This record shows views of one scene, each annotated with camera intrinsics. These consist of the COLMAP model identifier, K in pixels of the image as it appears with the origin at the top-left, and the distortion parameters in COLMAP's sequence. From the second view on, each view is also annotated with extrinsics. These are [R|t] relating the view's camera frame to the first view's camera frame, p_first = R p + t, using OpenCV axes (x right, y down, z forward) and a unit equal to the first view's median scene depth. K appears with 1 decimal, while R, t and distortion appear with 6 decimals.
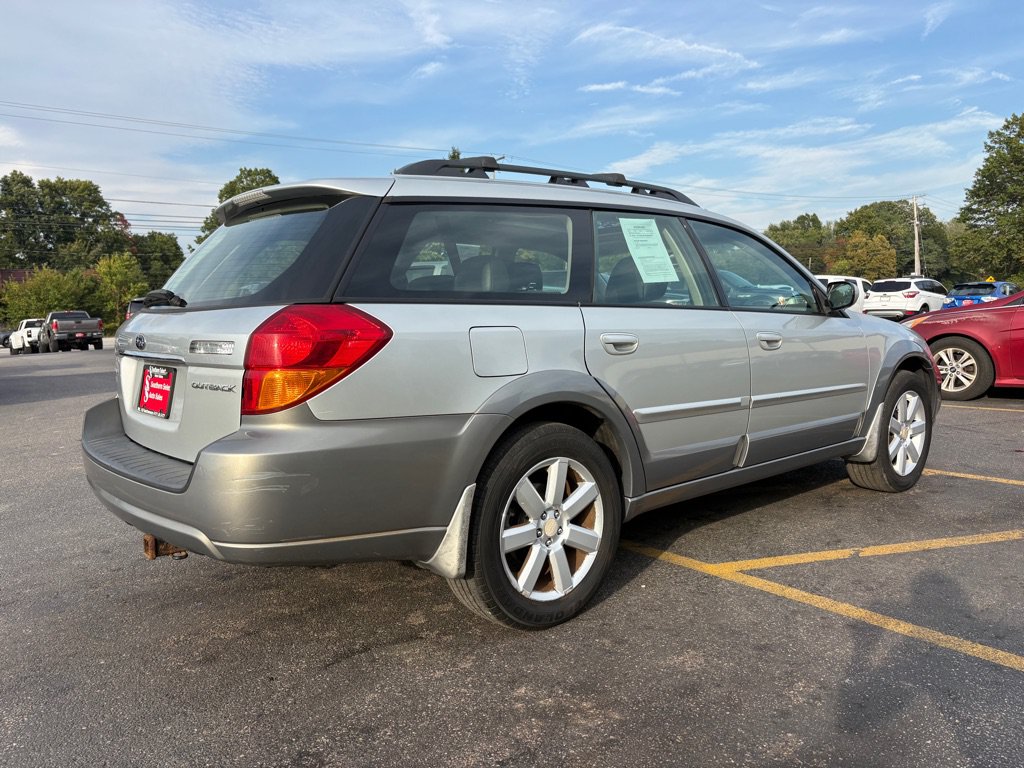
lens RADIAL K [[777.8, 0, 507.0], [0, 777.8, 373.0], [0, 0, 1]] dist [0.059740, -0.091872]
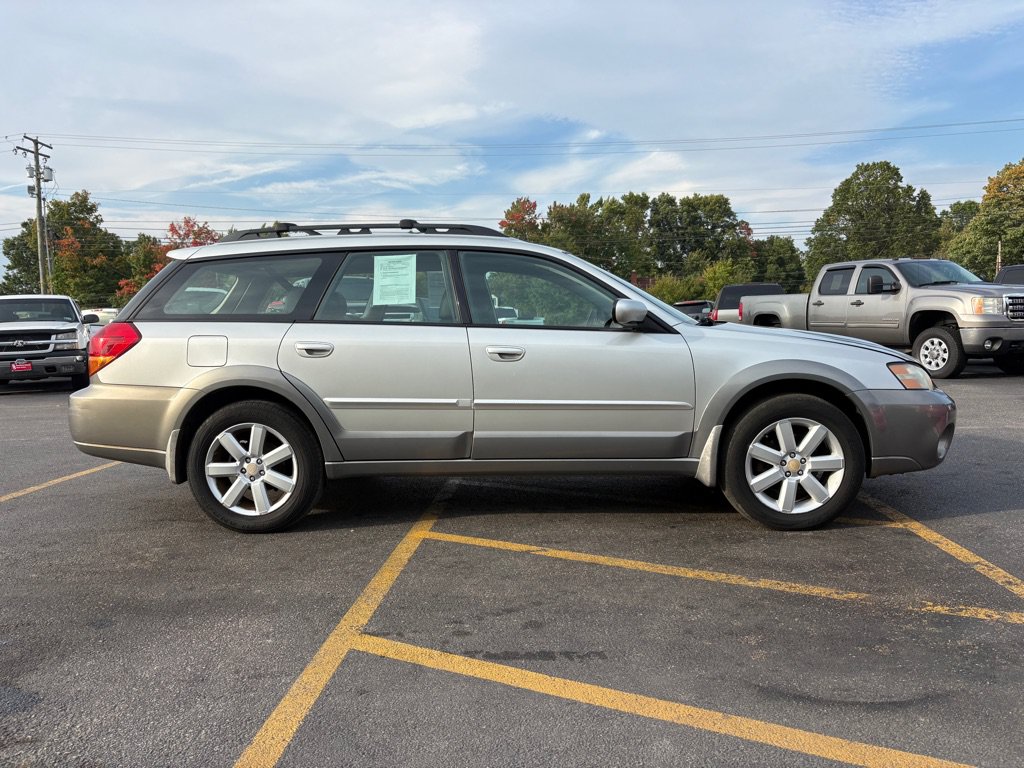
lens RADIAL K [[781.0, 0, 514.6], [0, 781.0, 380.2], [0, 0, 1]] dist [0.042728, -0.054939]
pose [[0.714672, 0.057013, -0.697132, 1.080456], [-0.050481, 0.998278, 0.029890, -0.034232], [0.697636, 0.013831, 0.716319, 0.185546]]
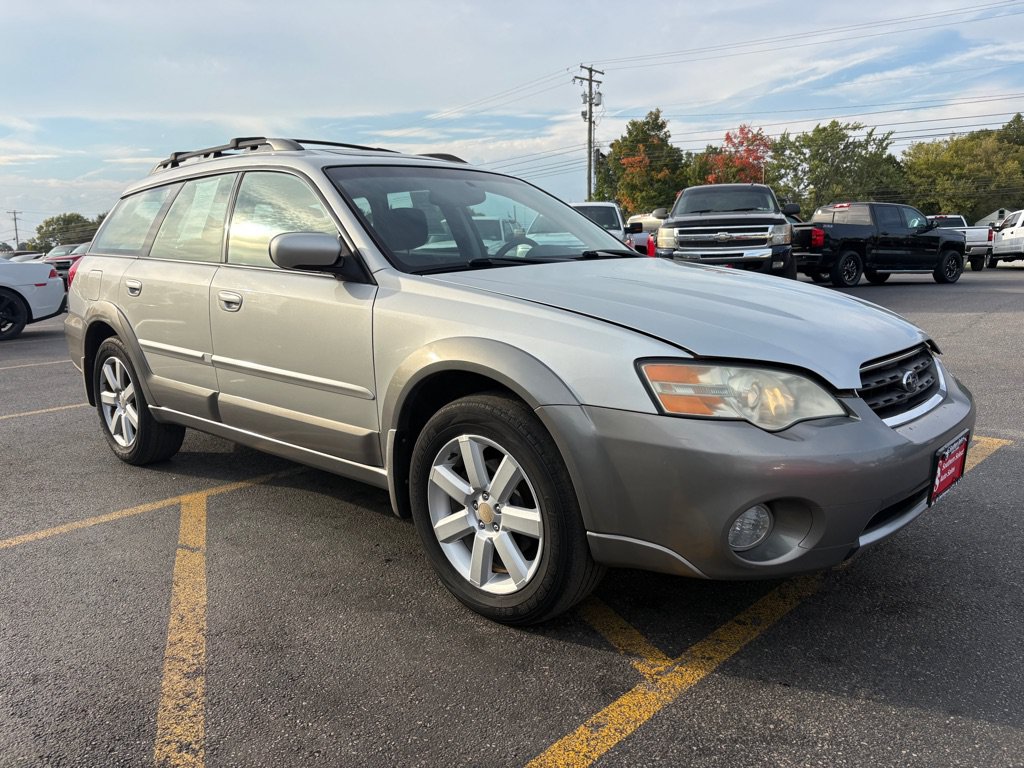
lens RADIAL K [[781.0, 0, 514.6], [0, 781.0, 380.2], [0, 0, 1]] dist [0.042728, -0.054939]
pose [[0.097892, 0.188113, -0.977257, 1.219524], [-0.055954, 0.981460, 0.183317, -0.130528], [0.993623, 0.036736, 0.106603, 1.172790]]
